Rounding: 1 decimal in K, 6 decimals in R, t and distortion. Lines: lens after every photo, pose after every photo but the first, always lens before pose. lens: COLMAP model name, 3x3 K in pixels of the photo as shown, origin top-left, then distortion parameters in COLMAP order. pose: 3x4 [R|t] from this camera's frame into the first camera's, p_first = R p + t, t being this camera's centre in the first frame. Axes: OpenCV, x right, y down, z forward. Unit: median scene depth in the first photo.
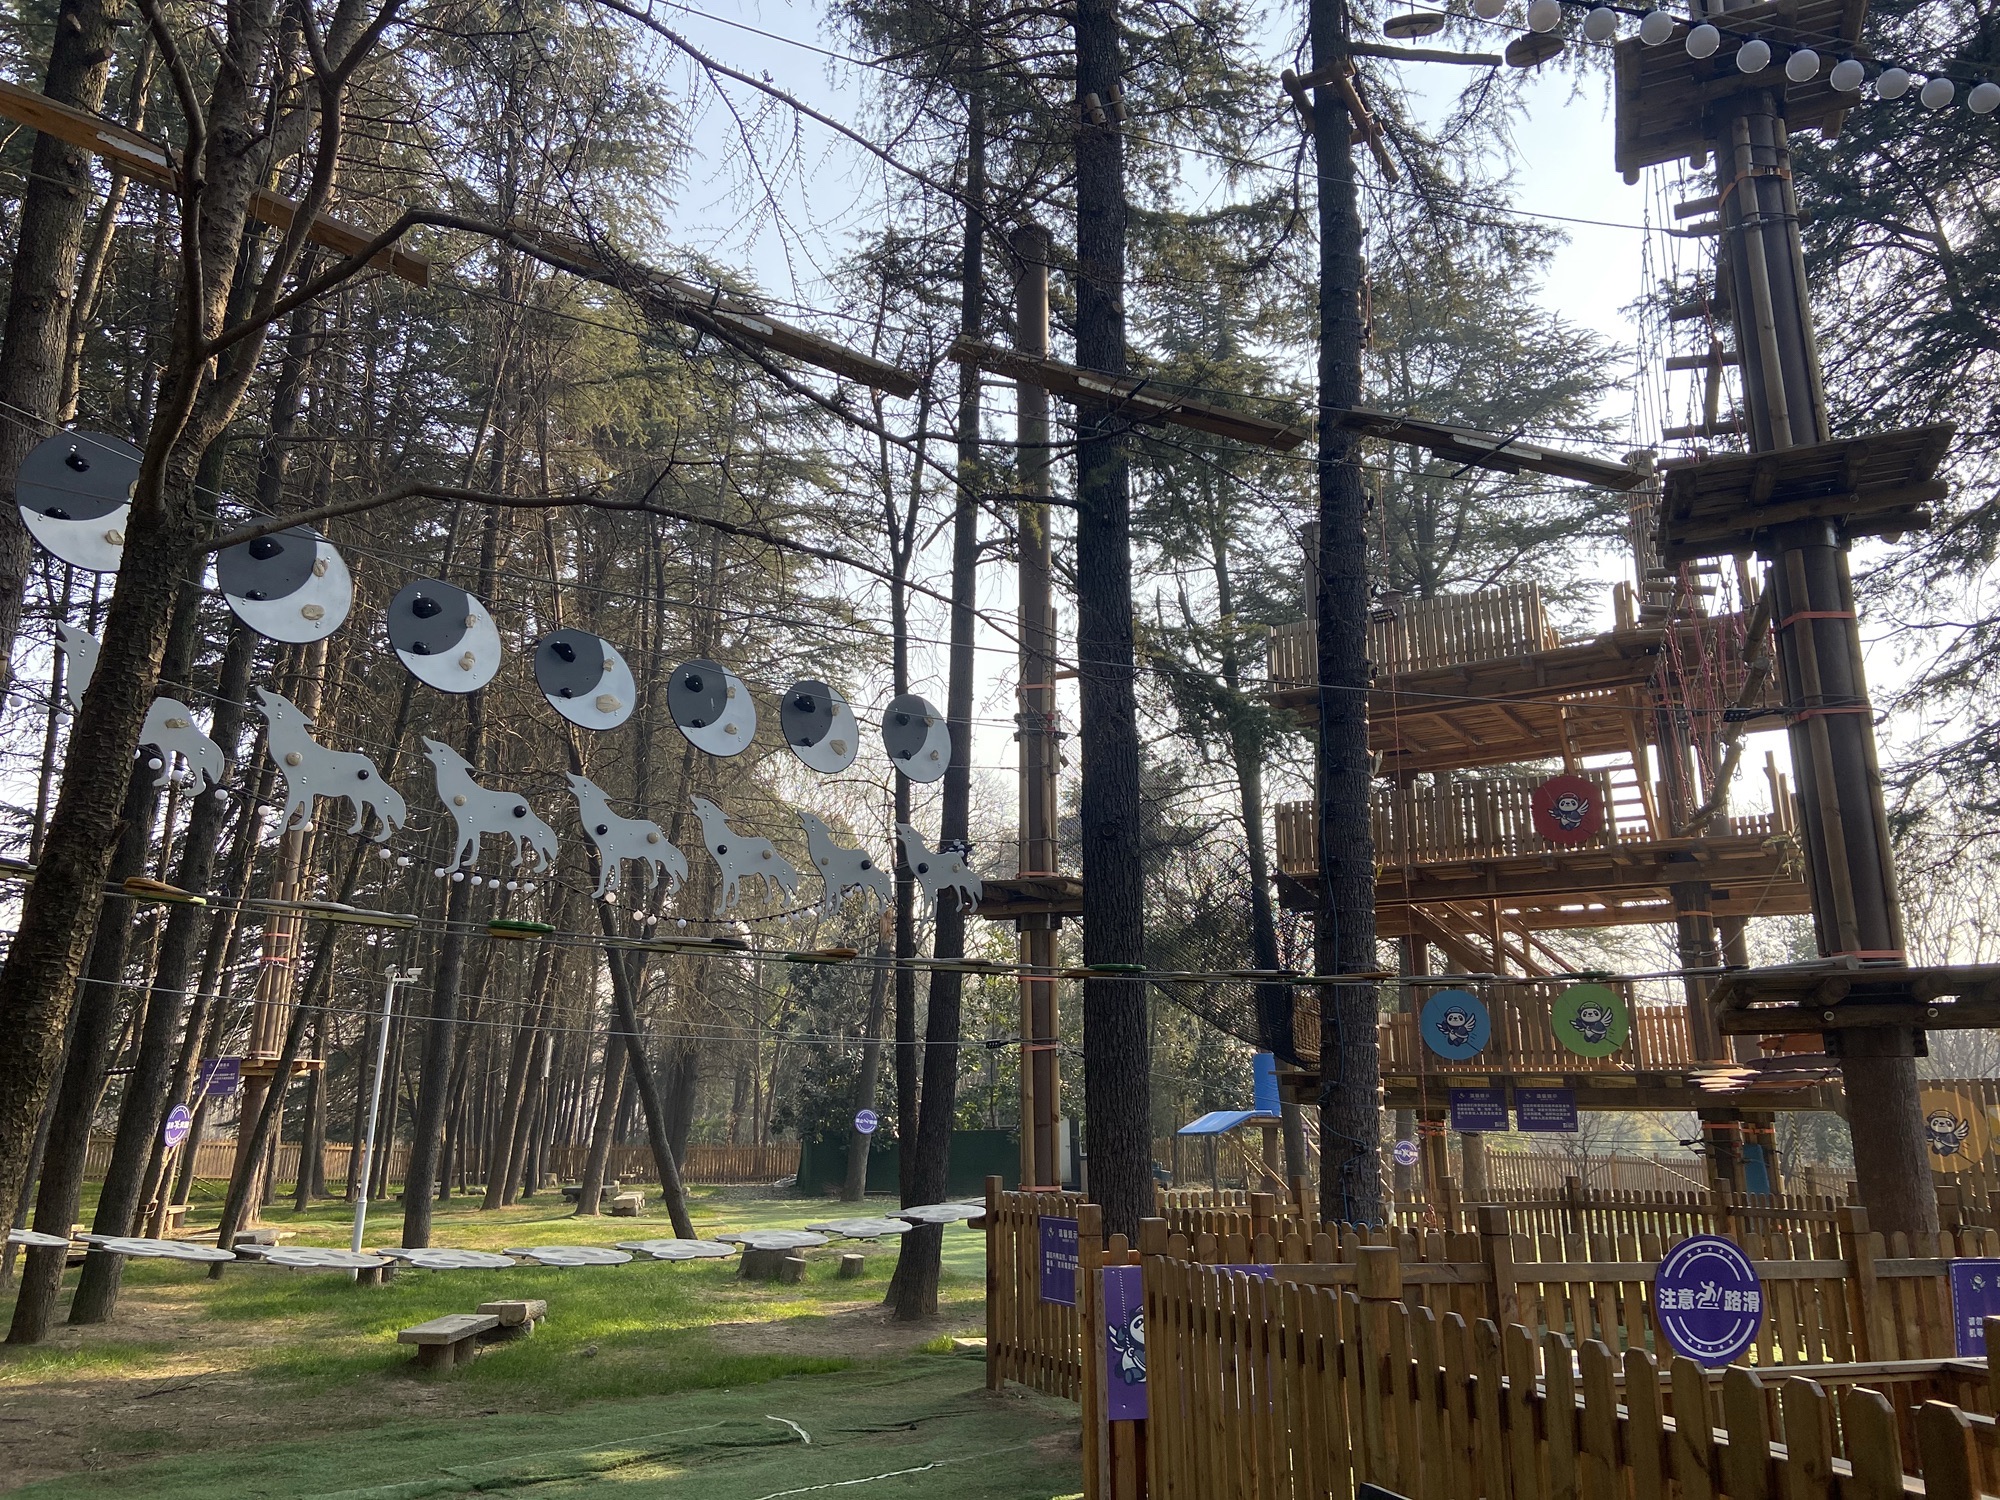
lens RADIAL K [[1493.2, 0, 1000.0], [0, 1493.2, 750.0], [0, 0, 1]] dist [0.129273, -0.156138]
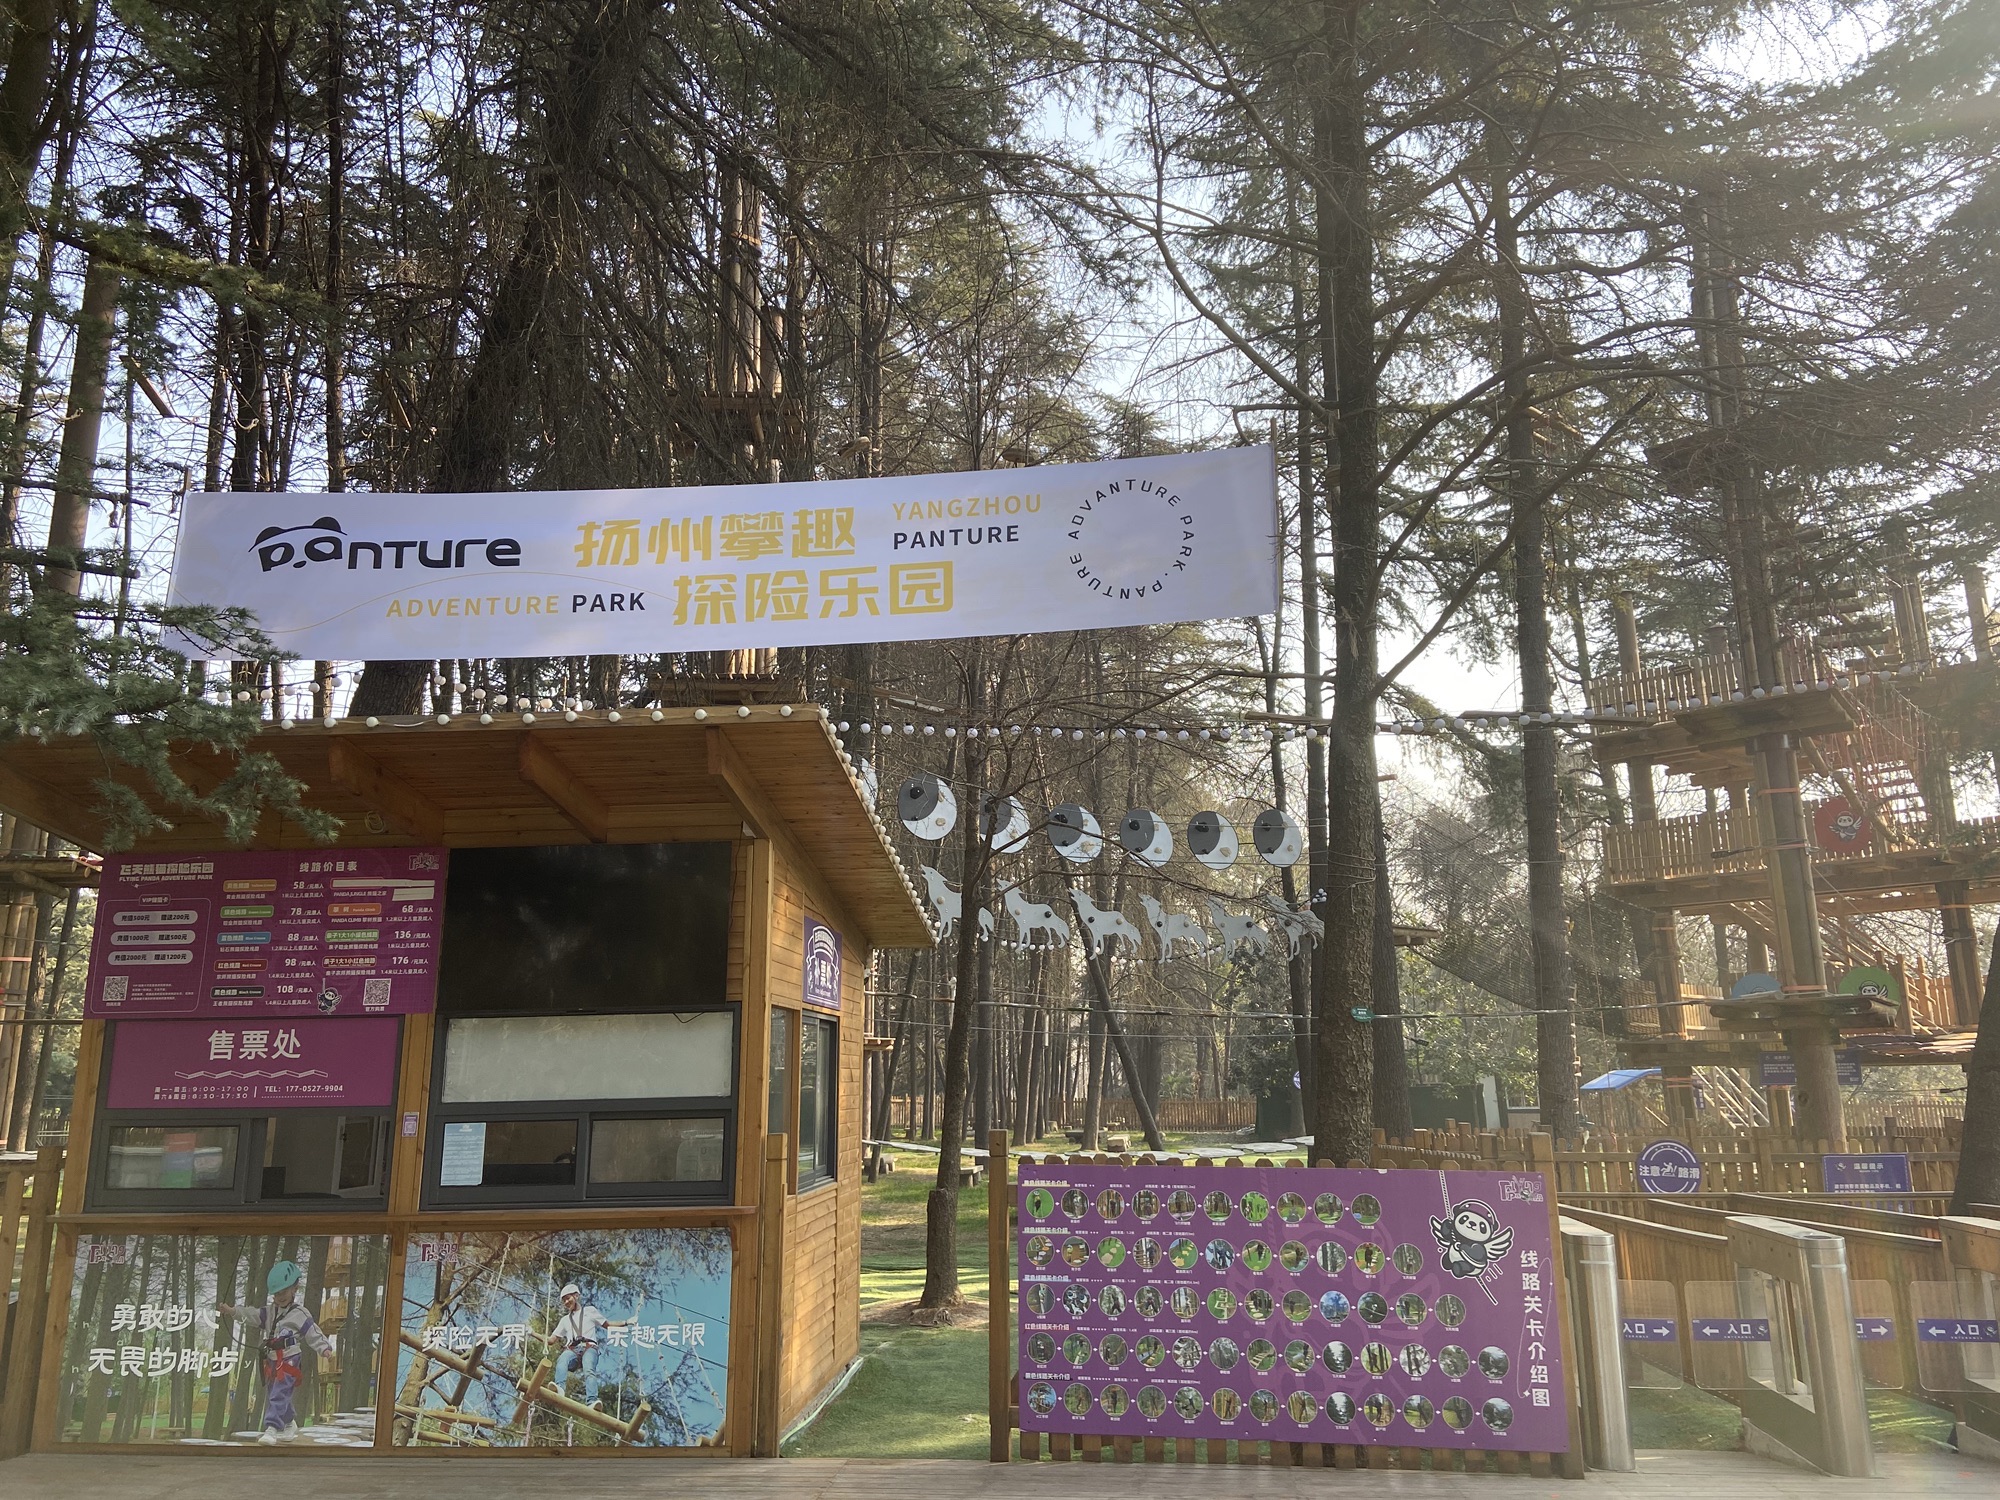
lens RADIAL K [[1493.2, 0, 1000.0], [0, 1493.2, 750.0], [0, 0, 1]] dist [0.129273, -0.156138]
pose [[0.954561, -0.077535, -0.287754, 0.132589], [0.085661, 0.996200, 0.015736, -0.157380], [0.285440, -0.039670, 0.957575, -0.606005]]
